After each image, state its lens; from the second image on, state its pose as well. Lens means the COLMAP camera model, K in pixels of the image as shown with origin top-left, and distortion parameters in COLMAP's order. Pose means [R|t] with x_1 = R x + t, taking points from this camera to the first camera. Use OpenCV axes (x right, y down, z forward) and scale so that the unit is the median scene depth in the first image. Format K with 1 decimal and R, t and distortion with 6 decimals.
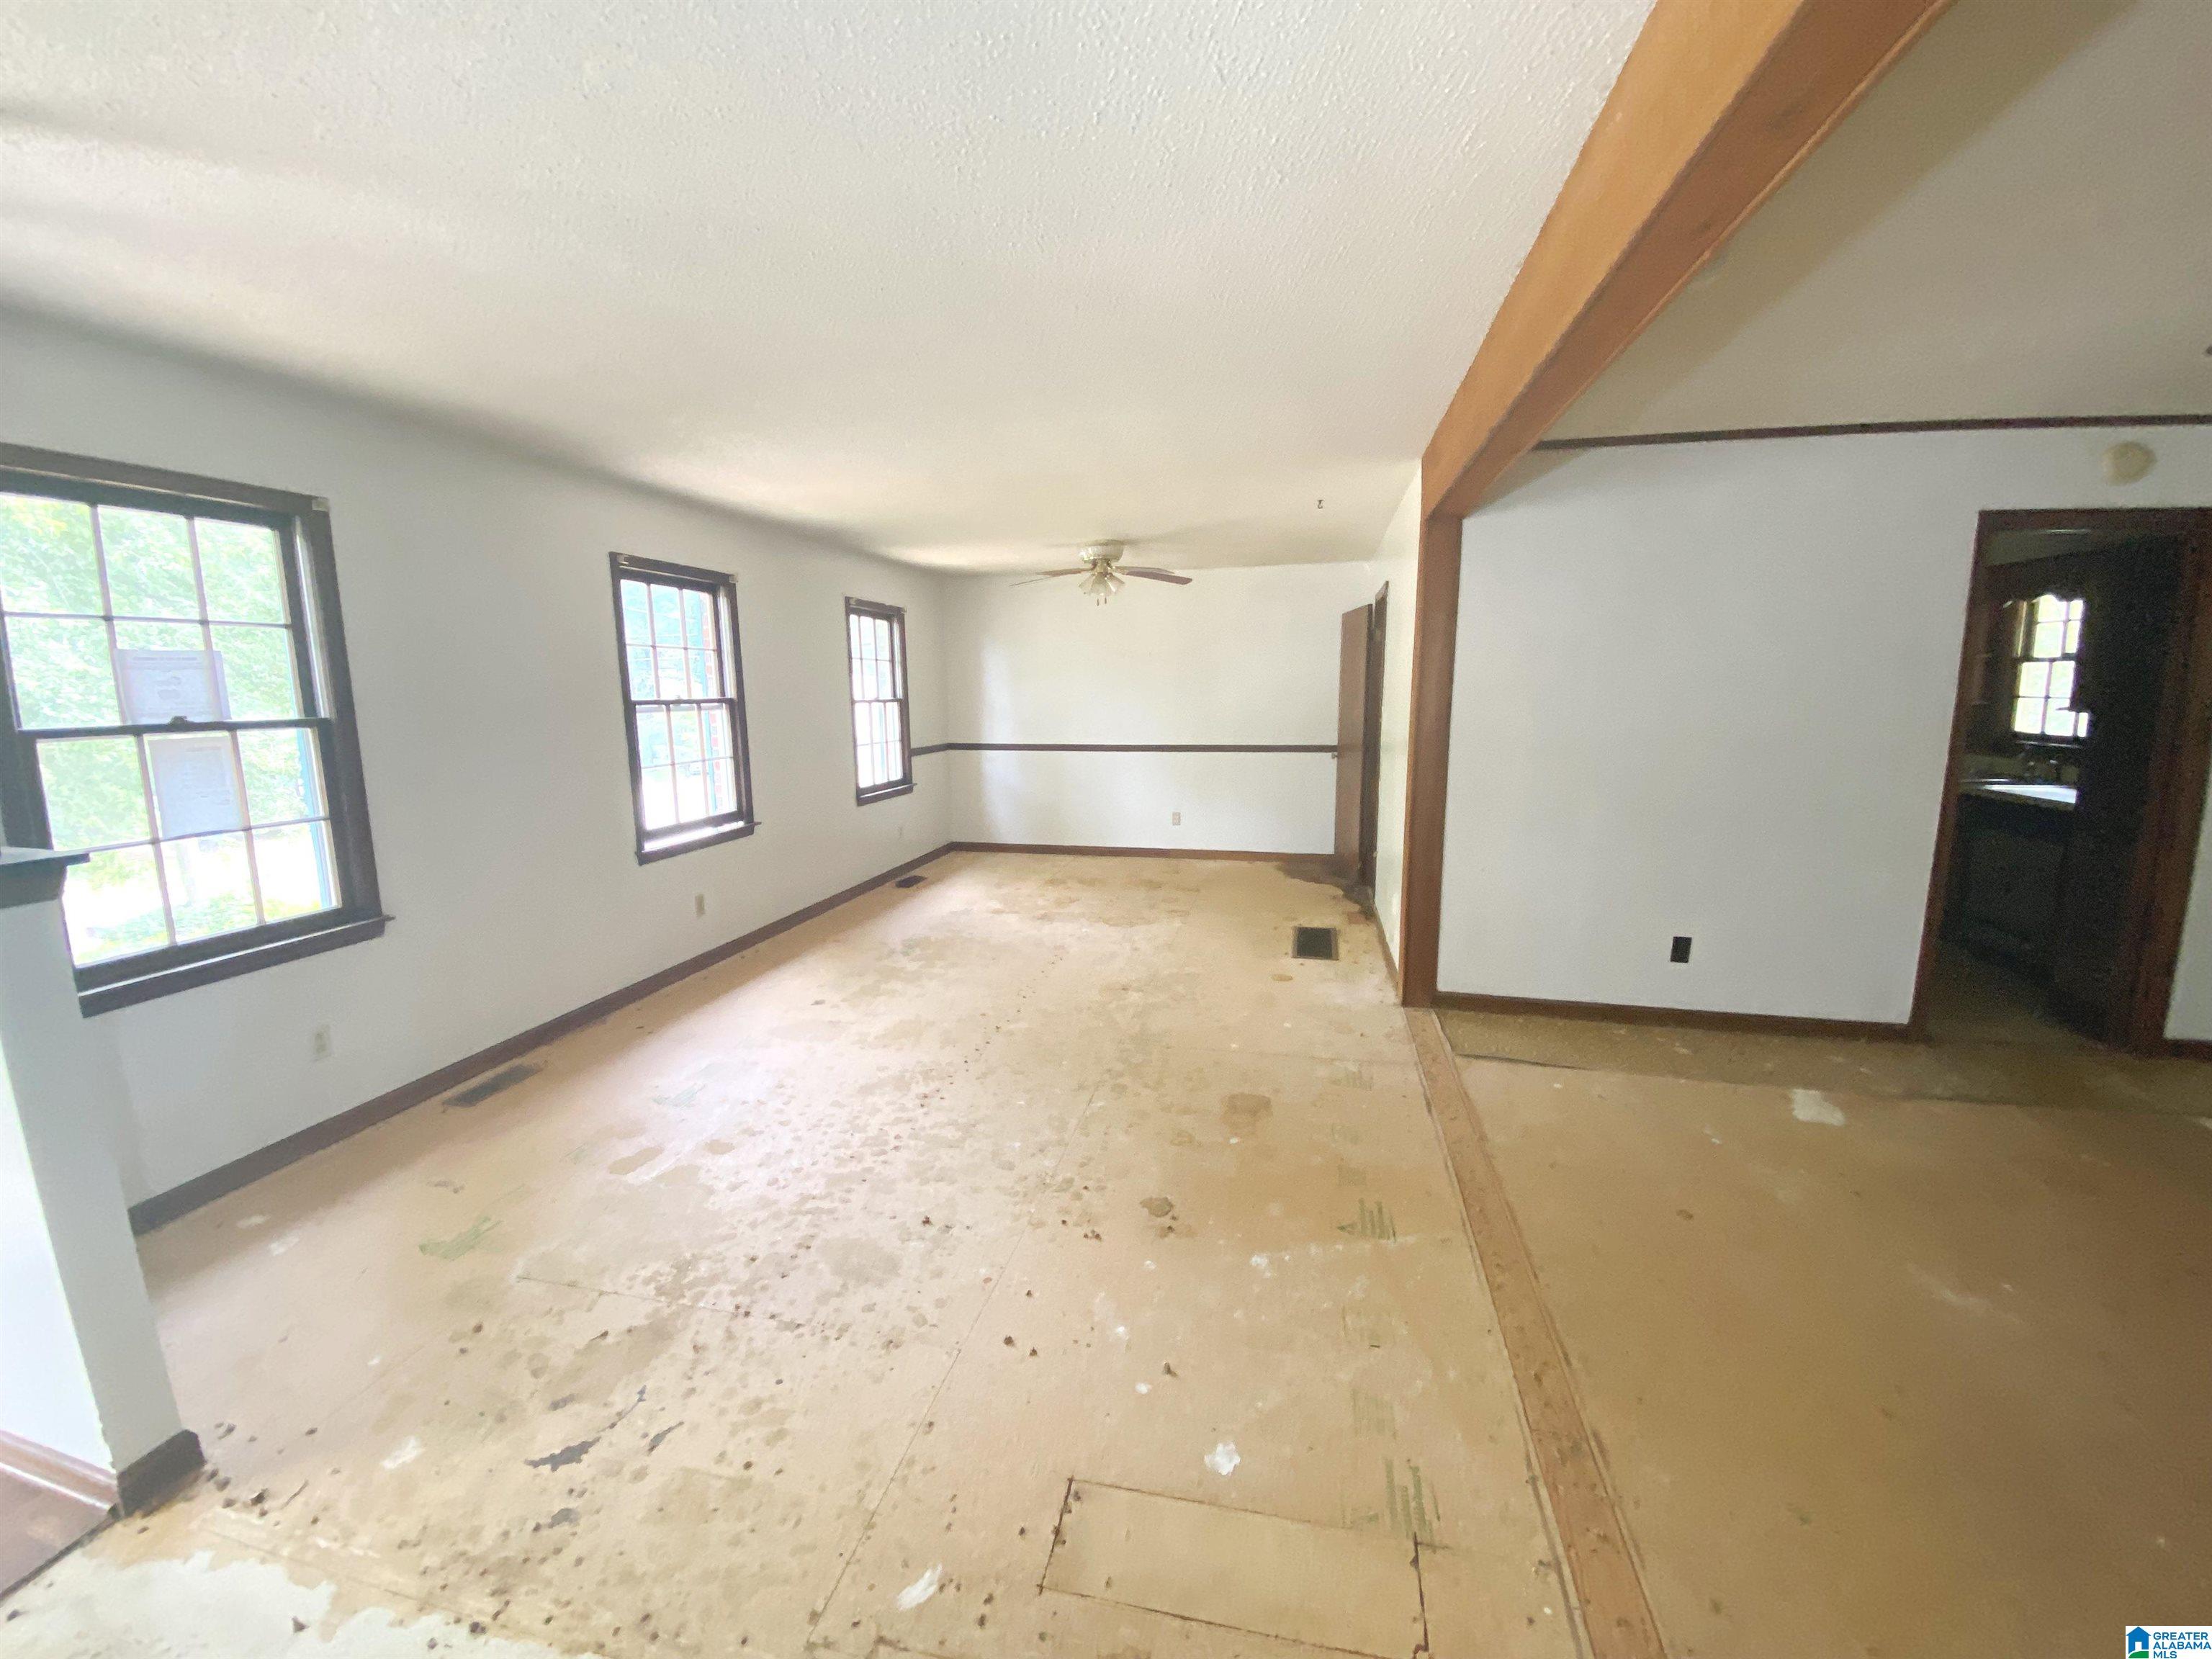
lens RADIAL K [[894.3, 0, 1091.1], [0, 894.3, 821.7], [0, 0, 1]] dist [0.038411, -0.031325]
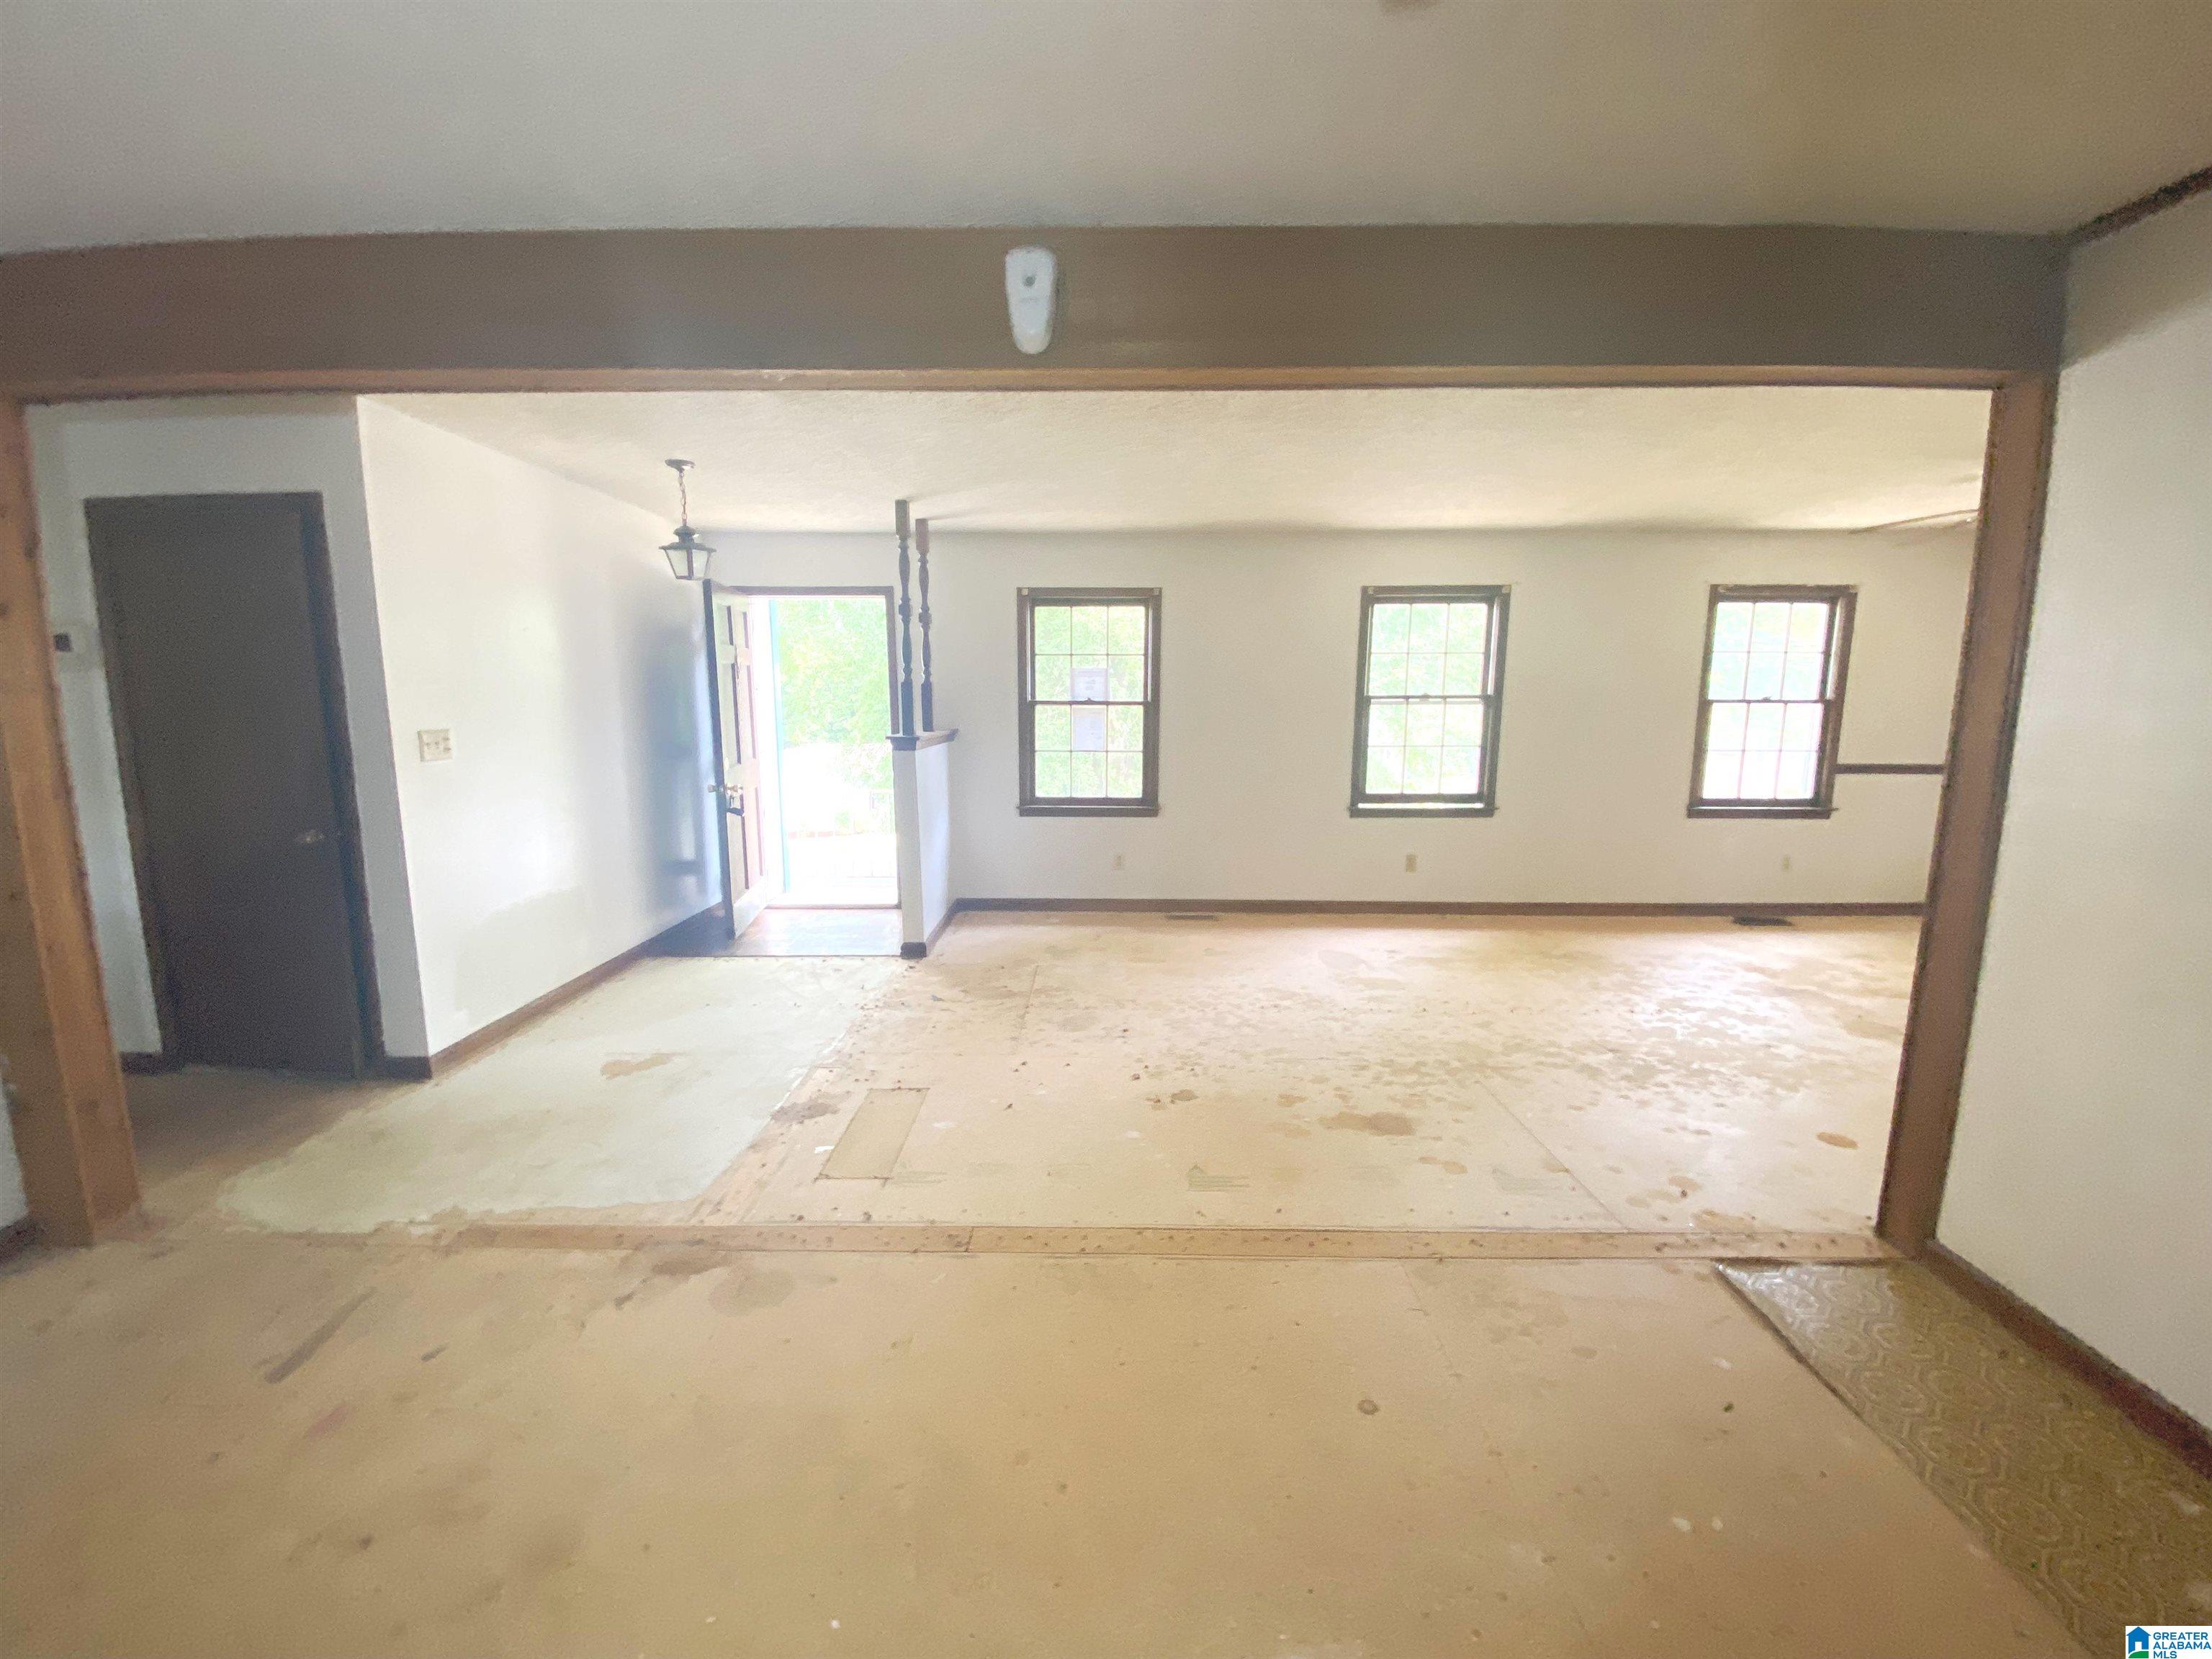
lens RADIAL K [[894.3, 0, 1091.1], [0, 894.3, 821.7], [0, 0, 1]] dist [0.038411, -0.031325]
pose [[0.207668, 0.150492, -0.966554, 0.927111], [-0.148496, 0.981493, 0.120913, -0.065170], [0.966862, 0.118419, 0.226172, 0.413174]]
